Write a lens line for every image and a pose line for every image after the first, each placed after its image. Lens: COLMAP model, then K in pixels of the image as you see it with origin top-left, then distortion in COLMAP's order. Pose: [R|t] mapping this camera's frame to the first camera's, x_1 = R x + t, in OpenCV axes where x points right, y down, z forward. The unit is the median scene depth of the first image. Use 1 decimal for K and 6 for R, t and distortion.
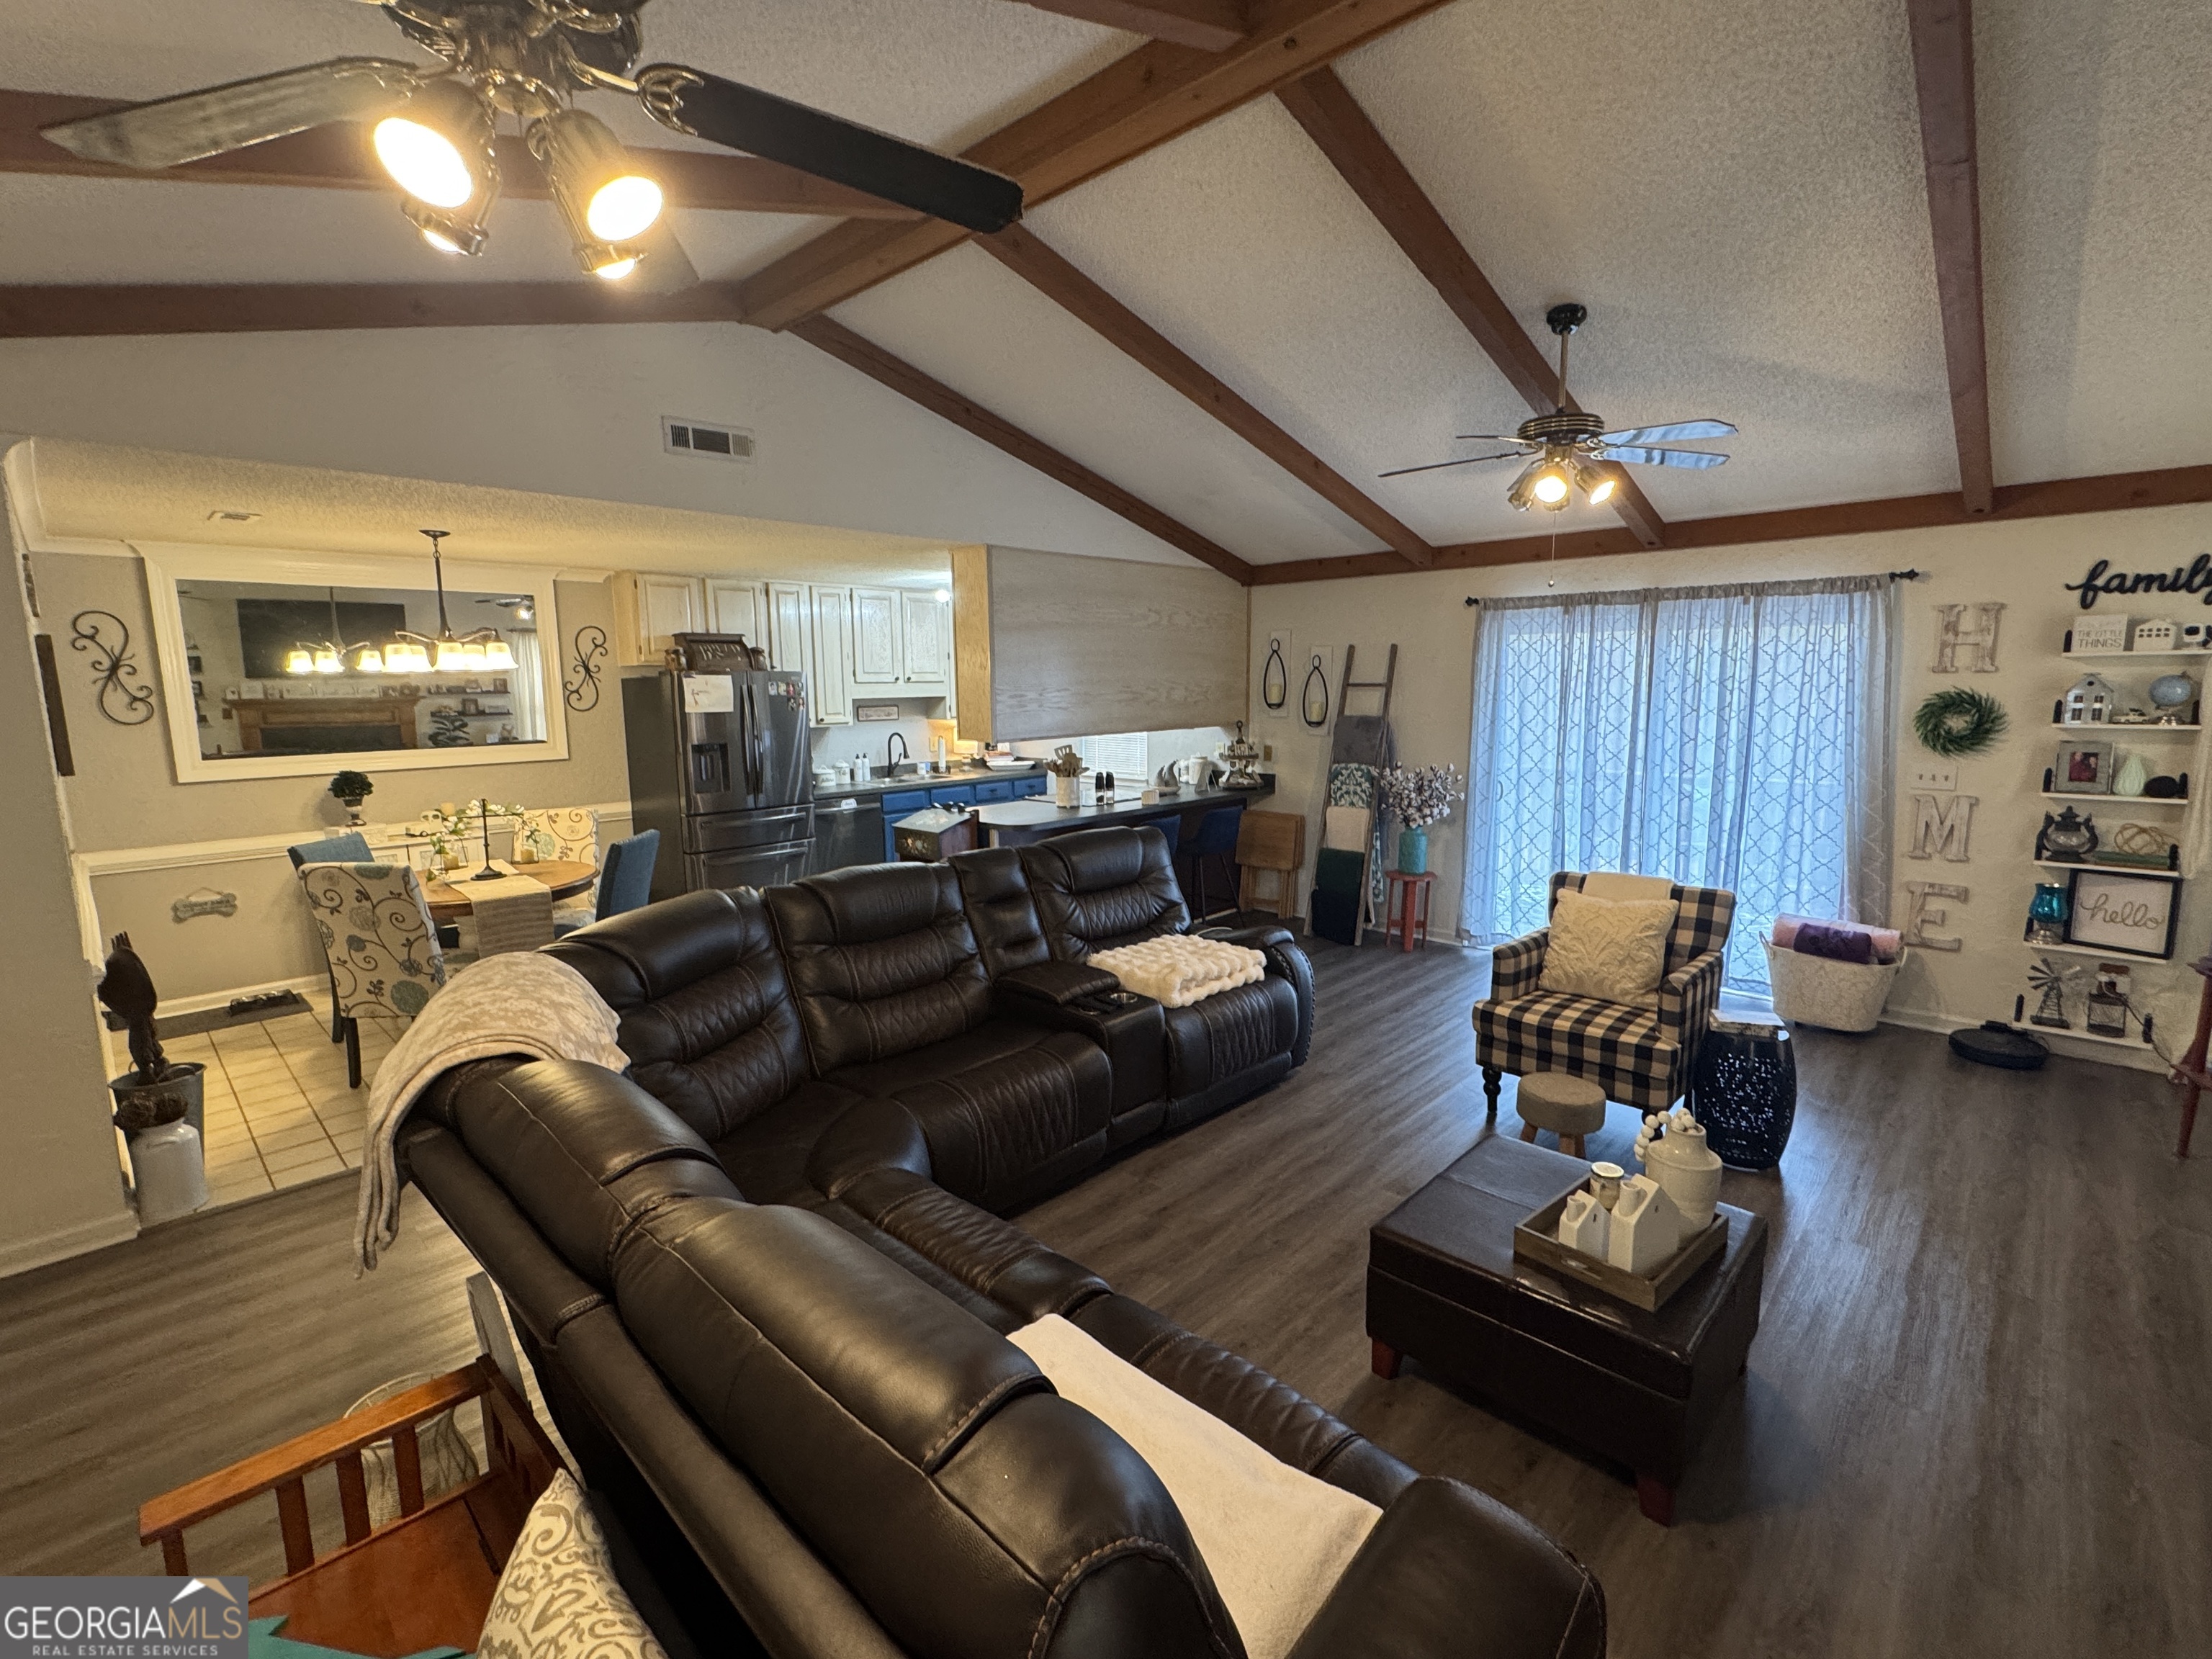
lens RADIAL K [[1009.1, 0, 1112.4], [0, 1009.1, 823.5], [0, 0, 1]] dist [-0.000842, -0.000025]
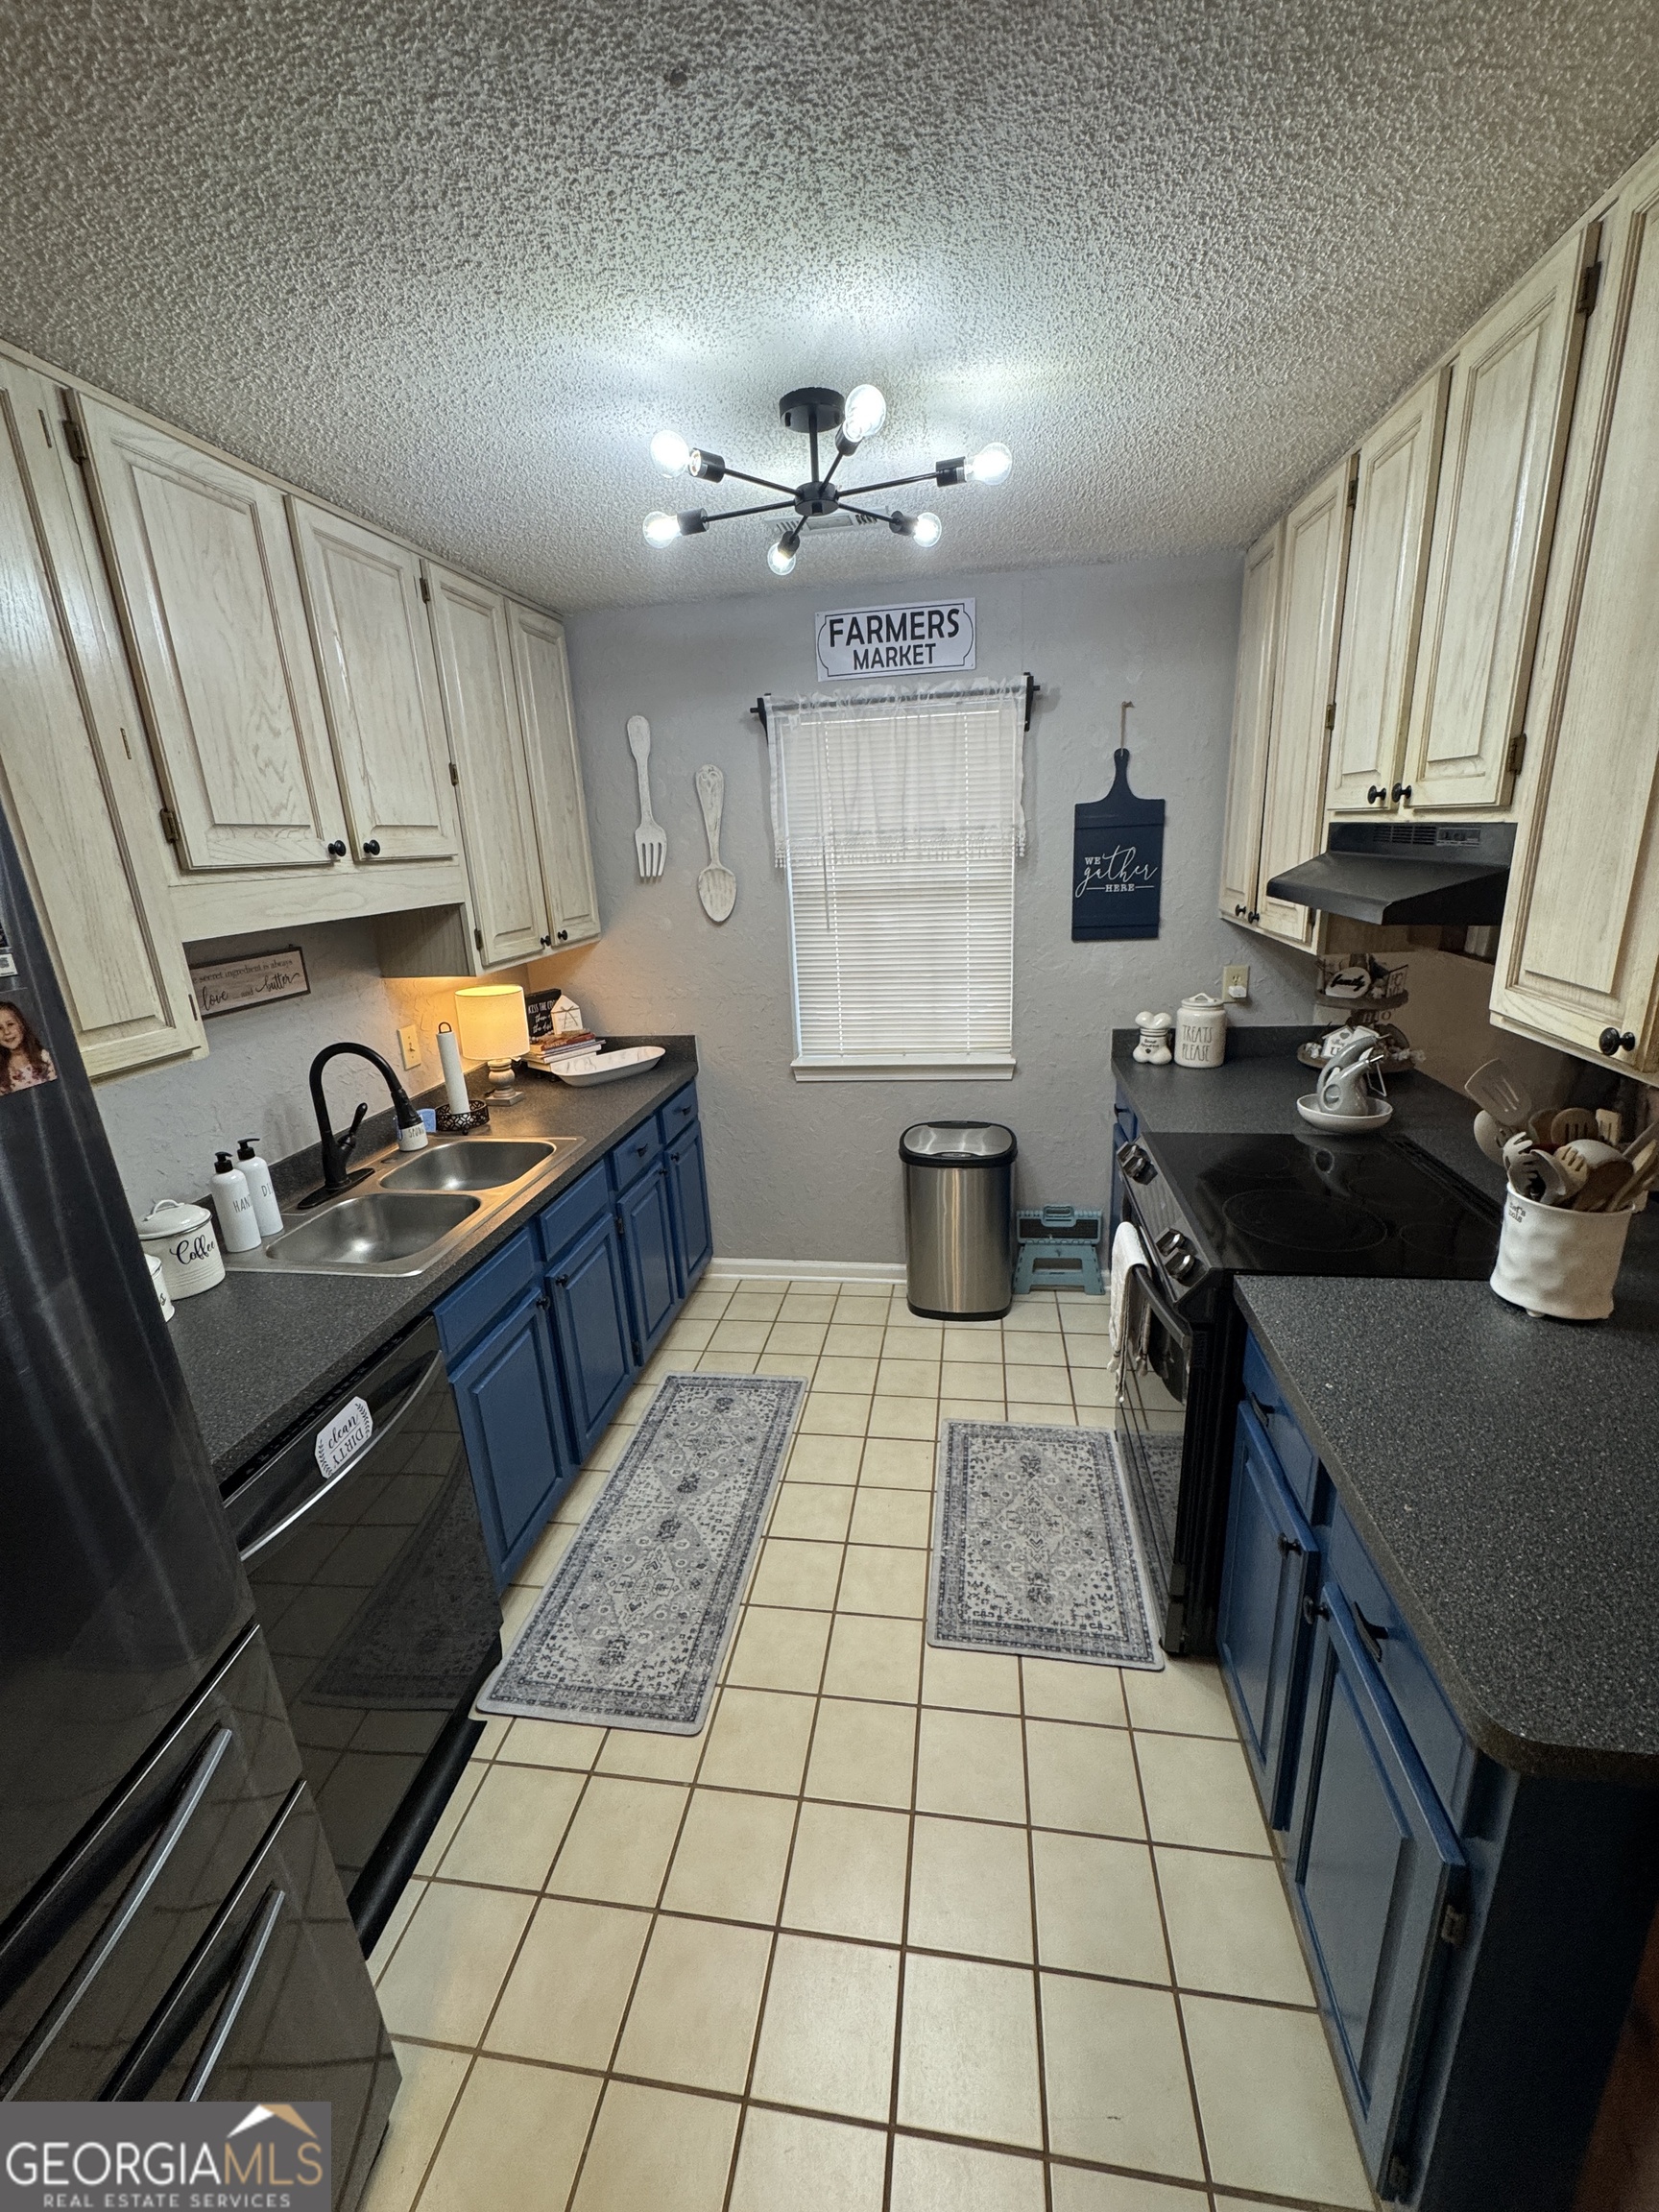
lens RADIAL K [[885.9, 0, 834.2], [0, 885.9, 1106.3], [0, 0, 1]] dist [-0.002574, 0.000425]
pose [[0.814807, -0.192123, 0.546971, -0.254246], [0.115675, 0.978397, 0.171343, -0.104526], [-0.568074, -0.076341, 0.819429, 0.747571]]
